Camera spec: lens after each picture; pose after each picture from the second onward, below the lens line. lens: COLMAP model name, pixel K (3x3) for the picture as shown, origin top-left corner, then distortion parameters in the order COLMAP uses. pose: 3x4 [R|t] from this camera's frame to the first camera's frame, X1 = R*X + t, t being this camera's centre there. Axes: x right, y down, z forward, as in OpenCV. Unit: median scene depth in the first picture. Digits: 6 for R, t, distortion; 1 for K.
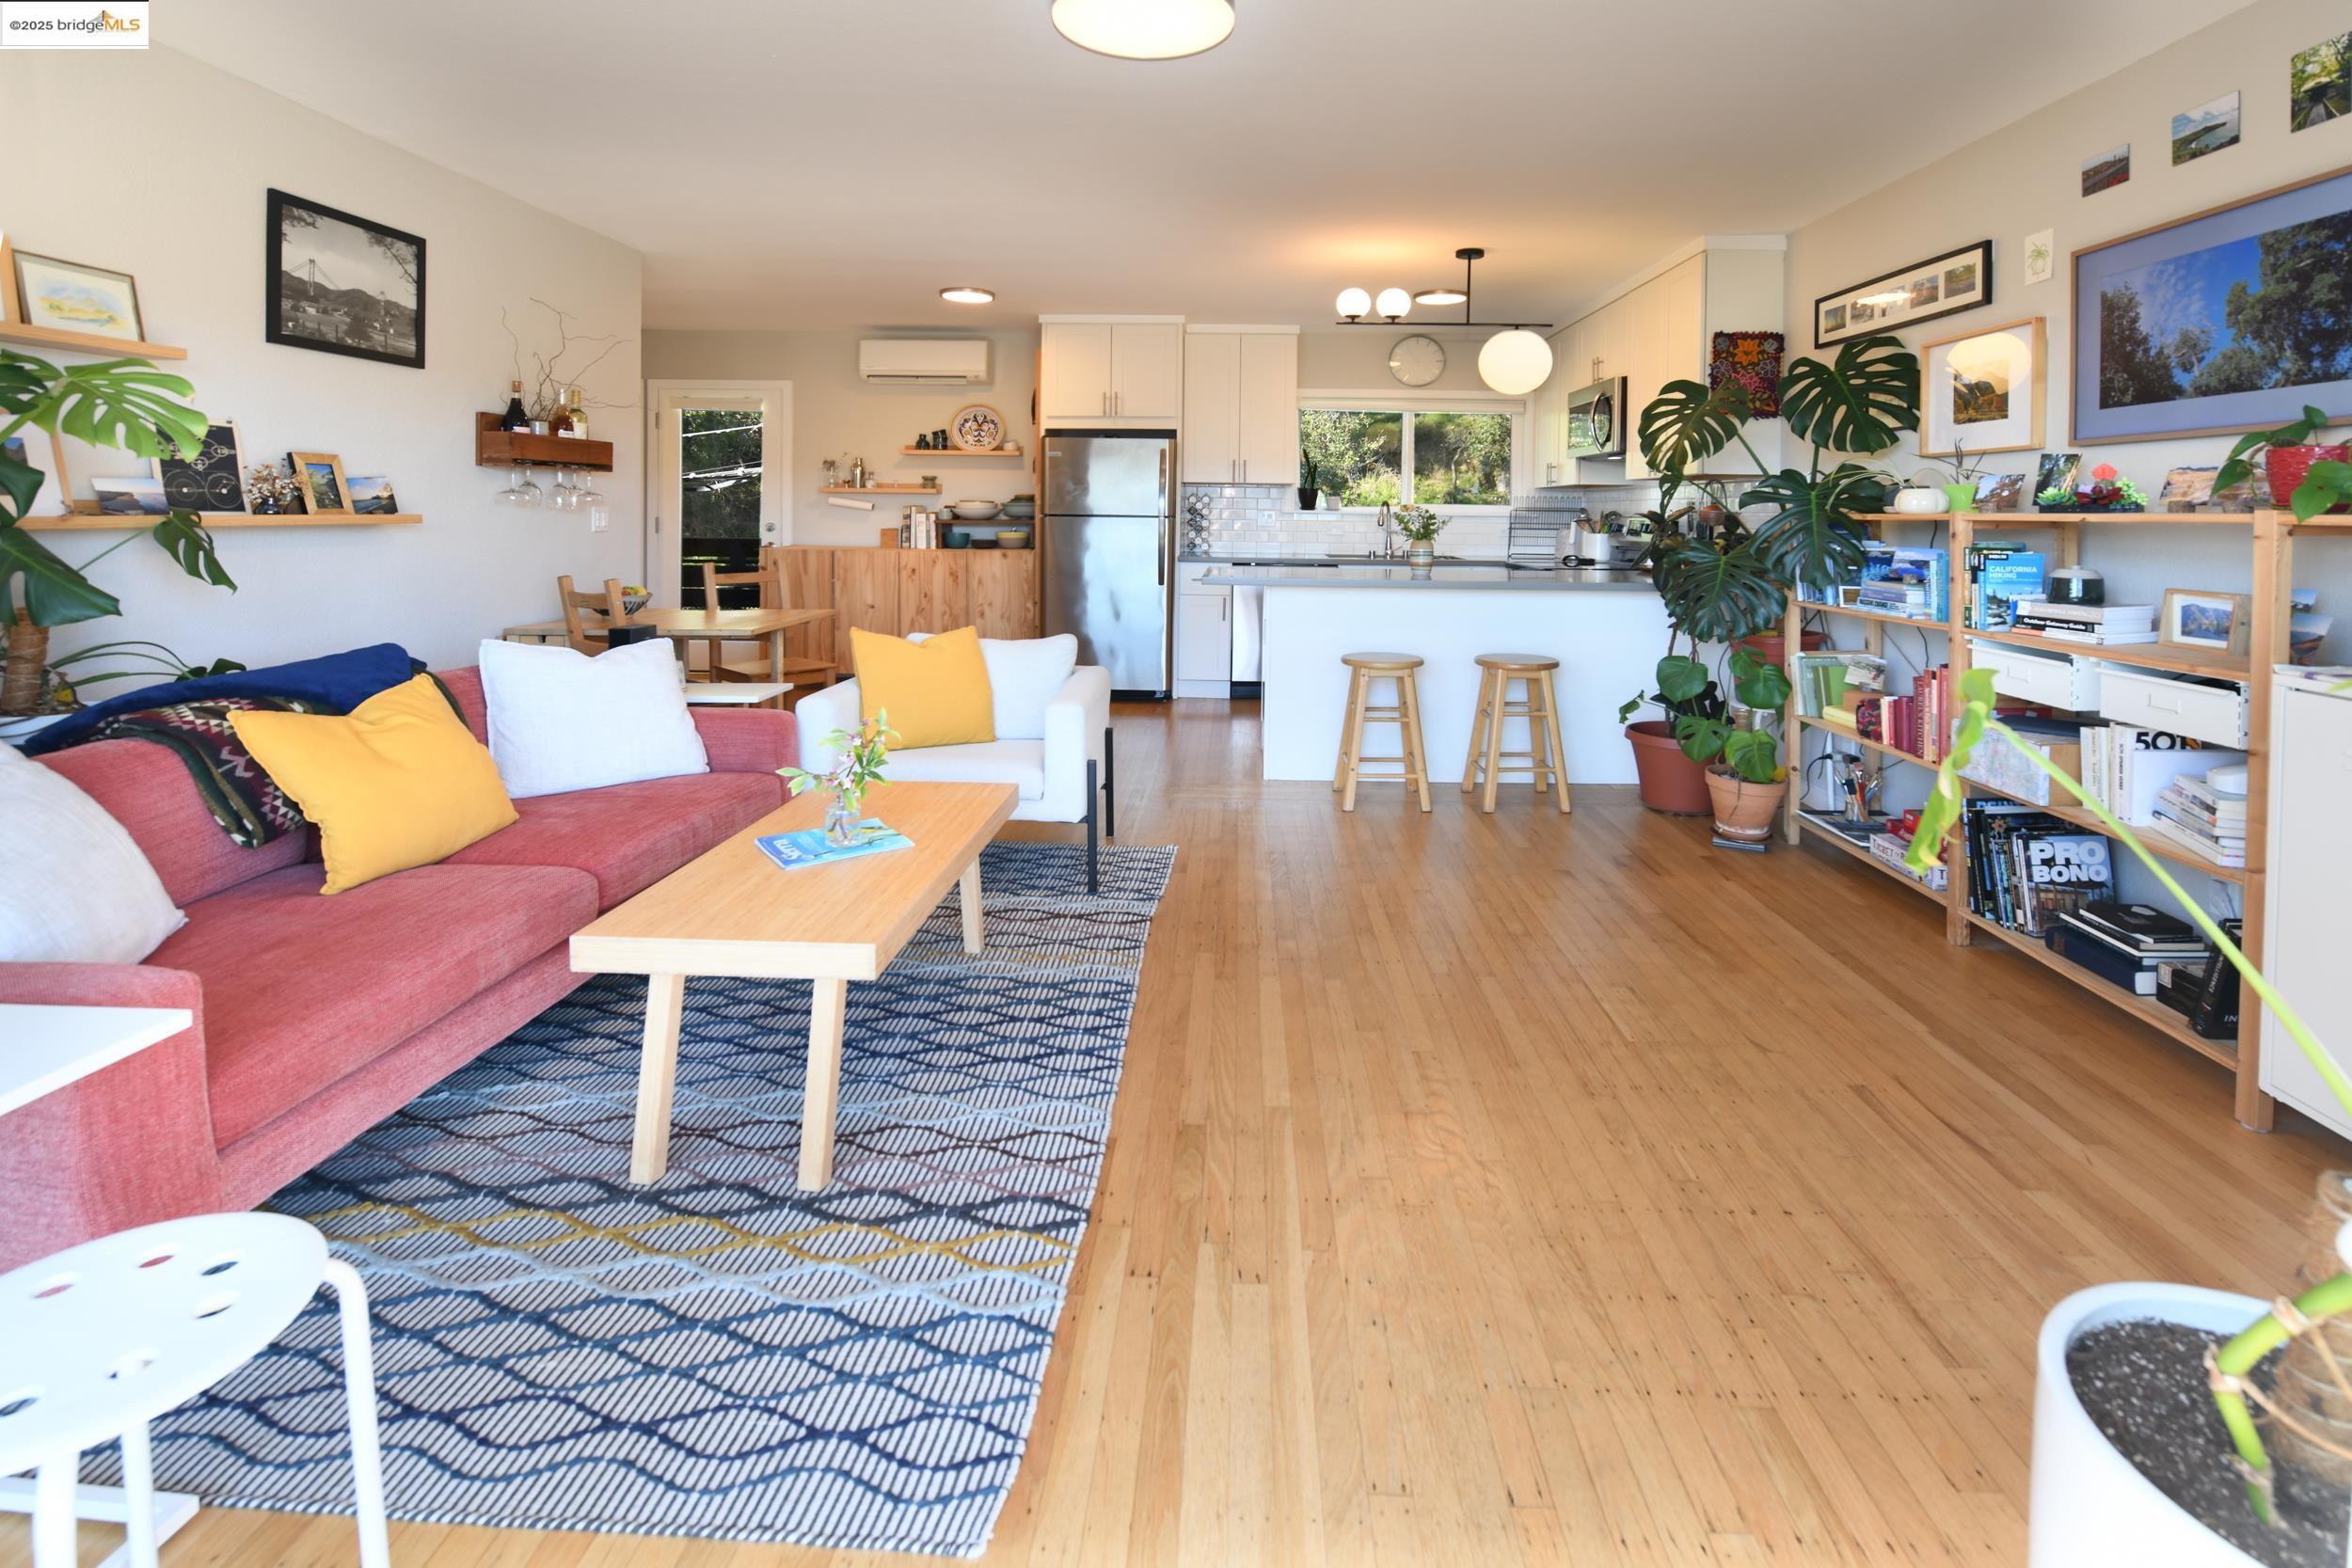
lens RADIAL K [[1065.7, 0, 1214.8], [0, 1065.7, 496.5], [0, 0, 1]] dist [-0.019845, -0.003877]
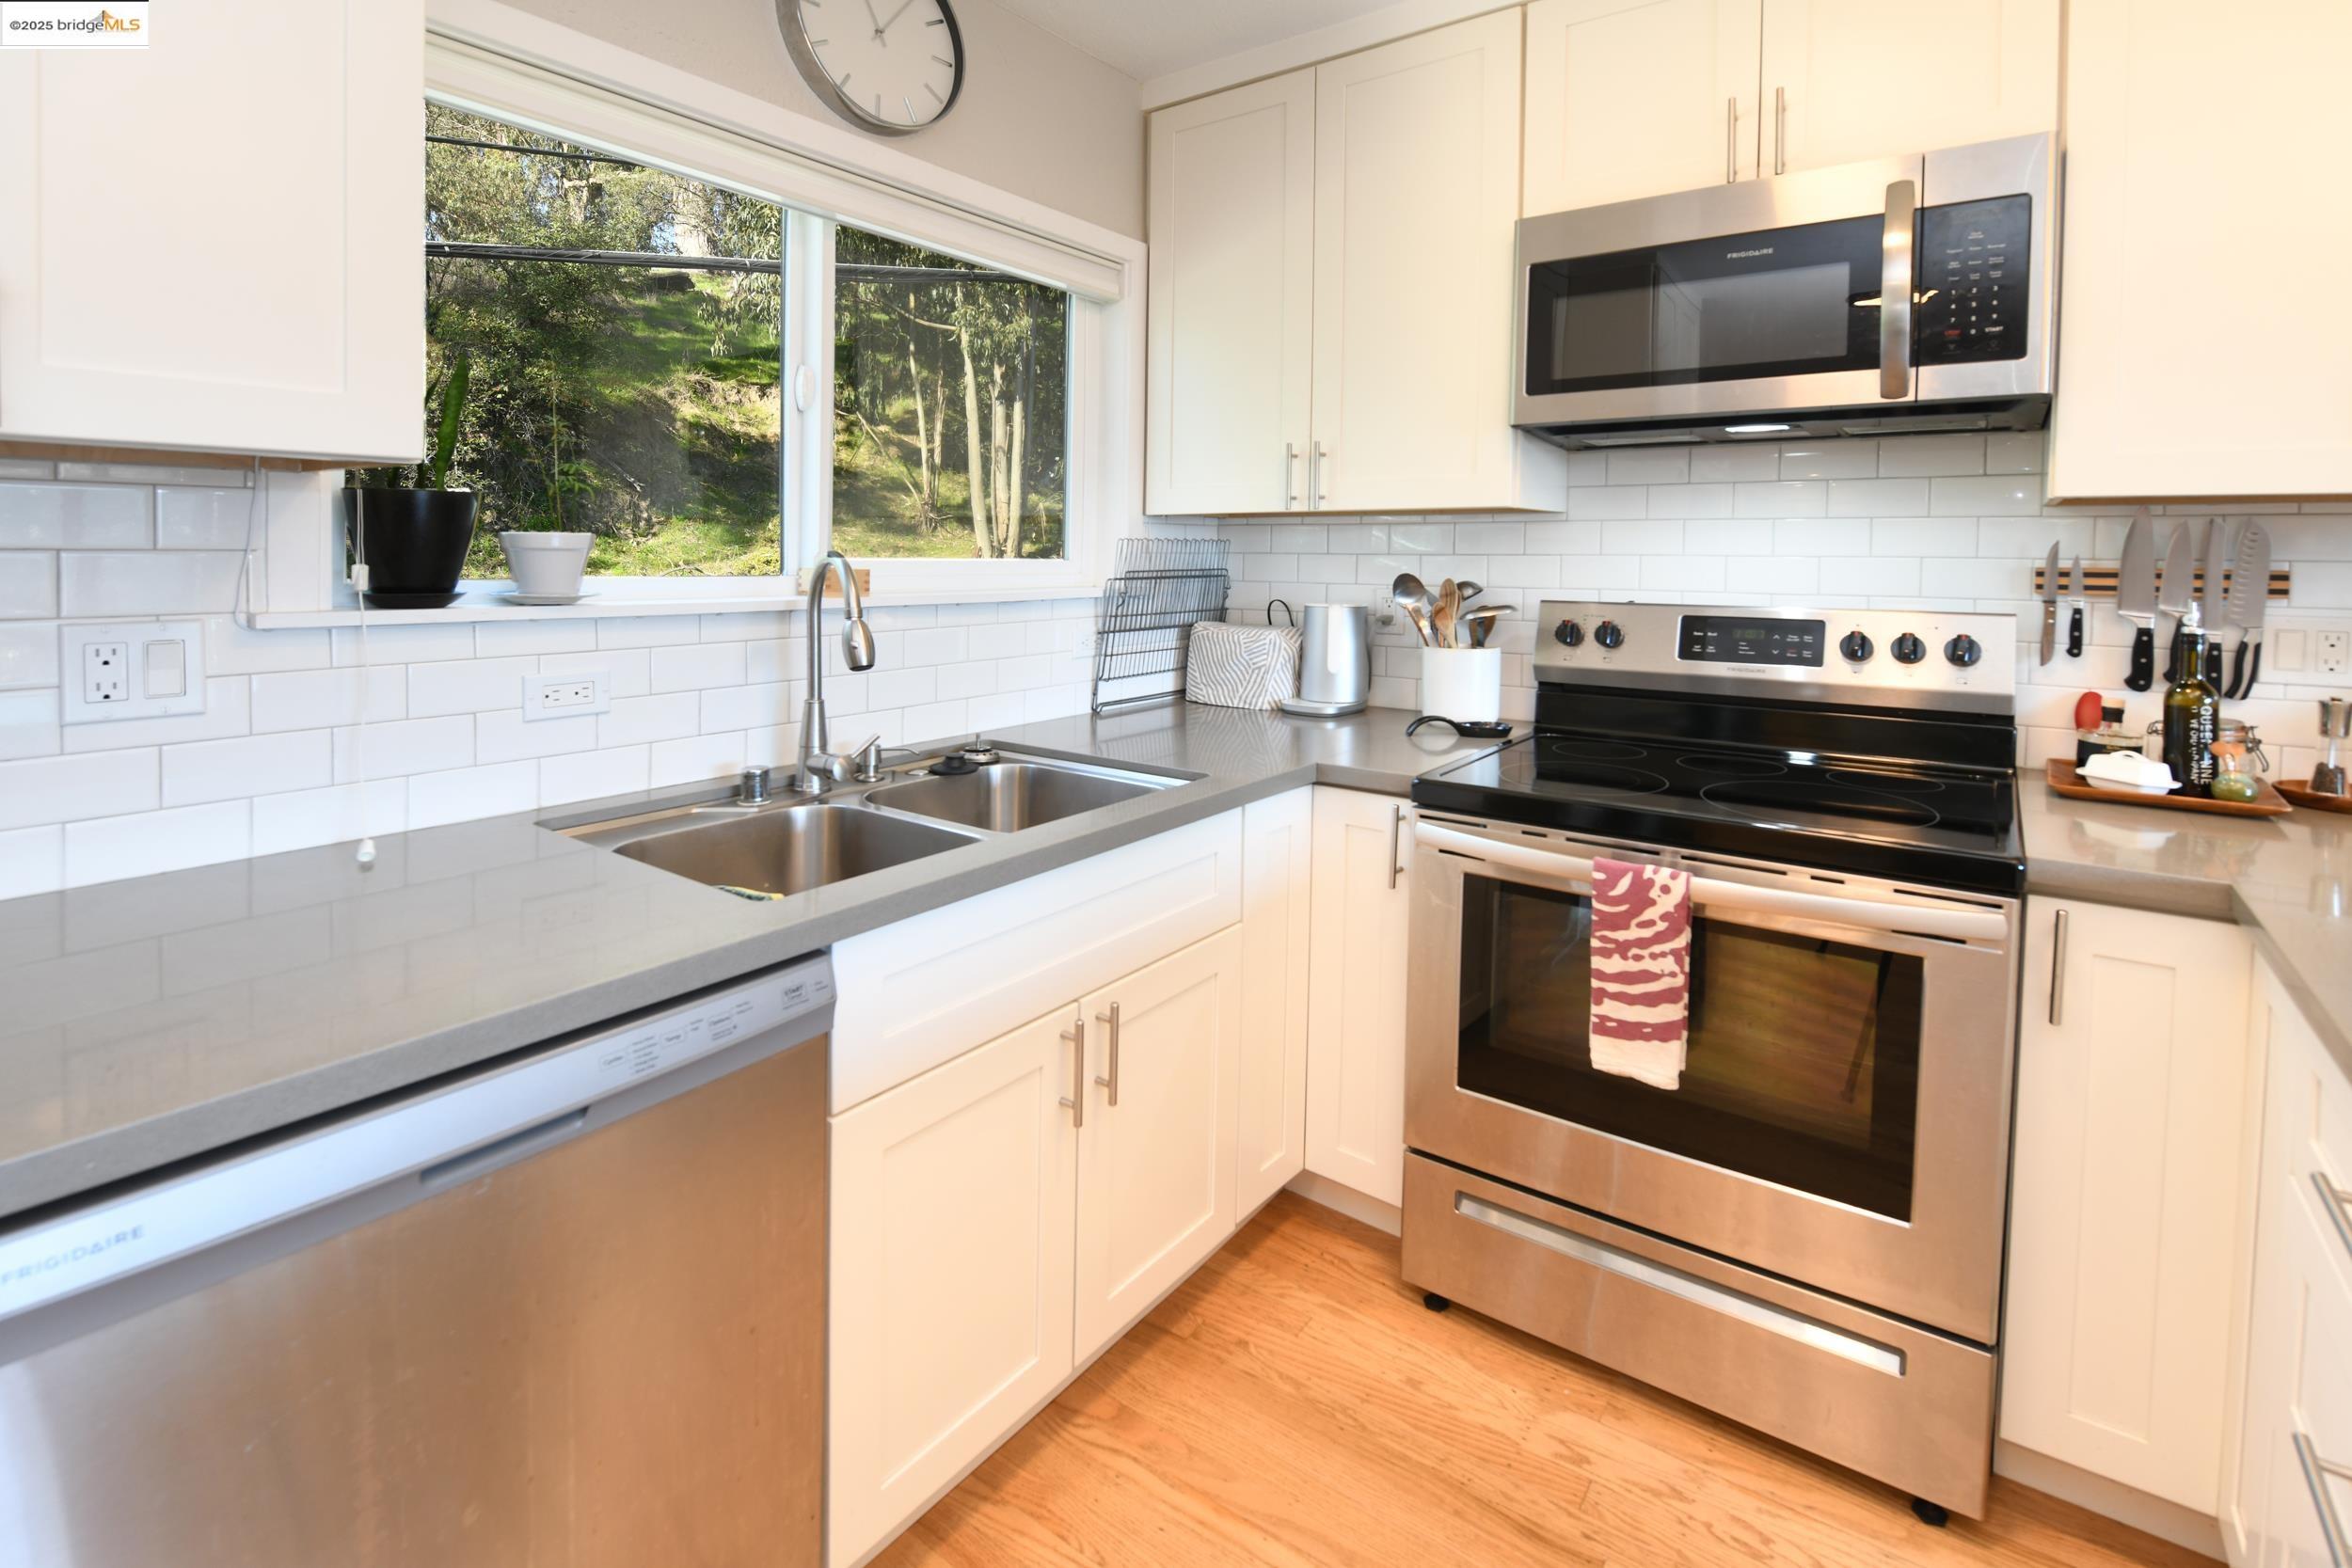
lens RADIAL K [[1083.5, 0, 1188.9], [0, 1083.5, 608.1], [0, 0, 1]] dist [-0.009380, -0.003823]
pose [[0.573077, -0.050647, 0.817935, 0.009848], [-0.011010, 0.997523, 0.069481, -0.004954], [-0.819428, -0.048823, 0.571099, 1.621006]]
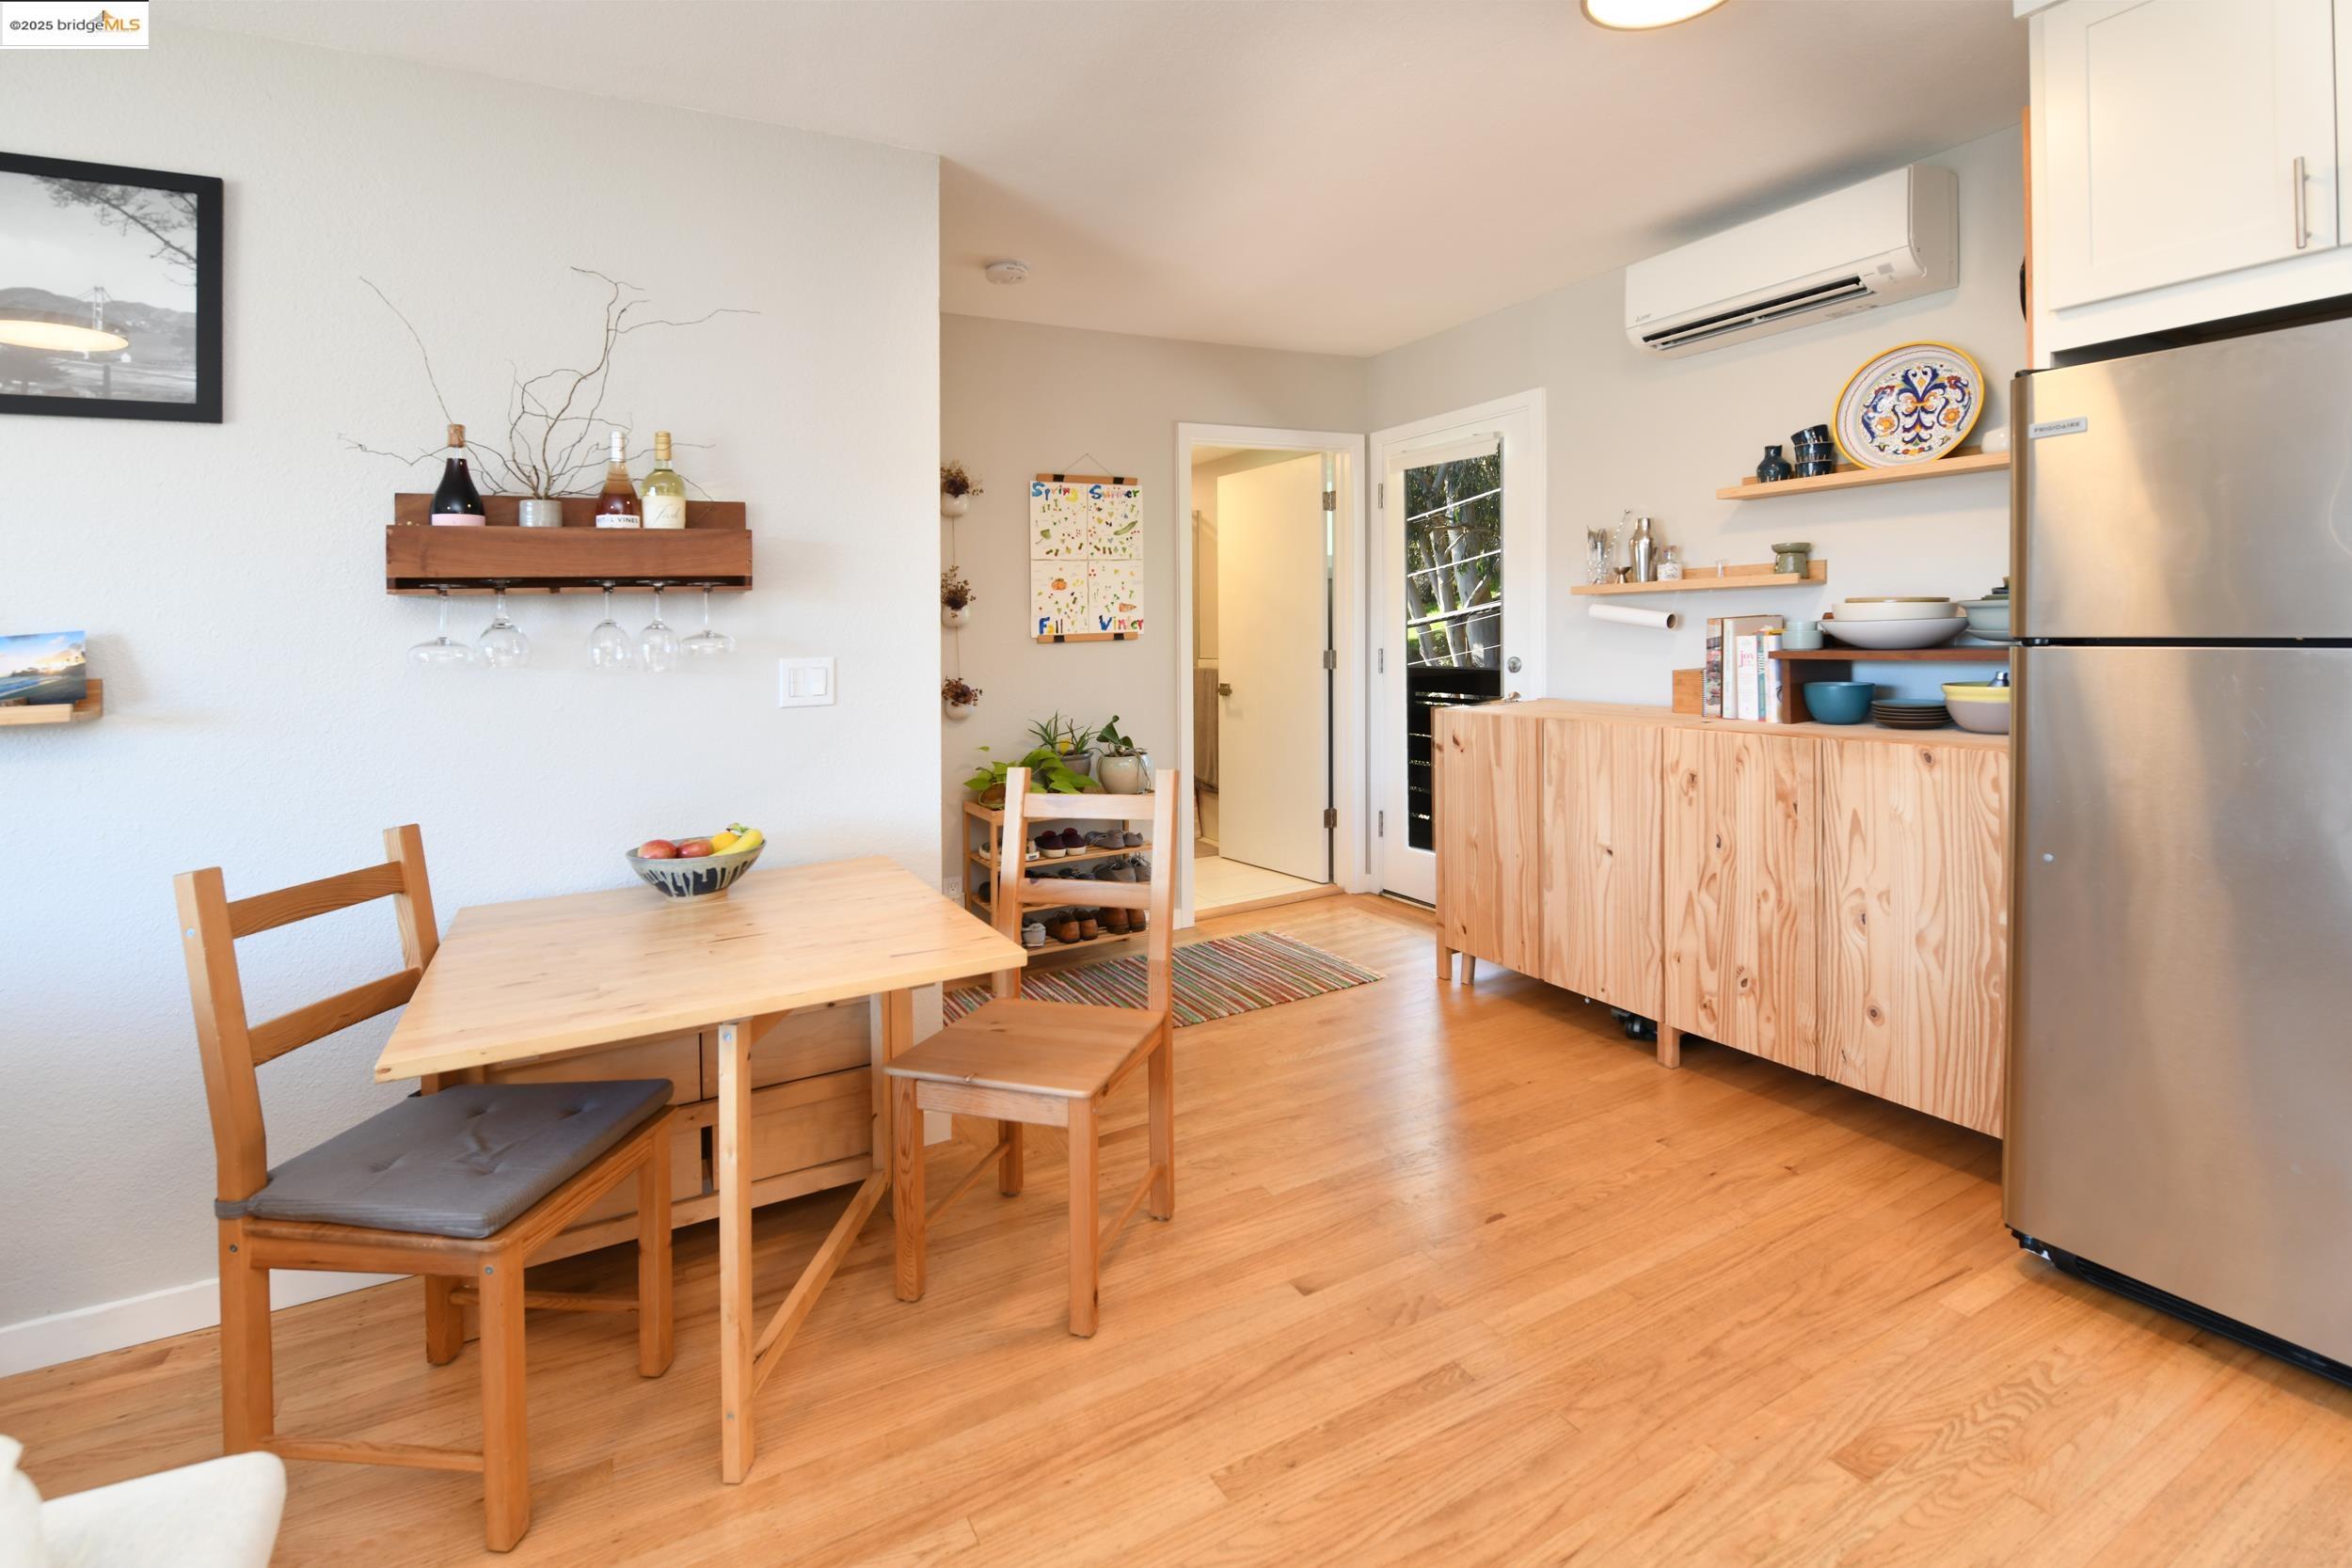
lens RADIAL K [[1083.5, 0, 1208.3], [0, 1083.5, 645.8], [0, 0, 1]] dist [-0.009380, -0.003823]
pose [[0.504197, -0.008345, -0.863548, -0.025954], [0.045126, 0.998842, 0.016695, 0.007358], [0.862409, -0.047386, 0.503990, 1.225195]]
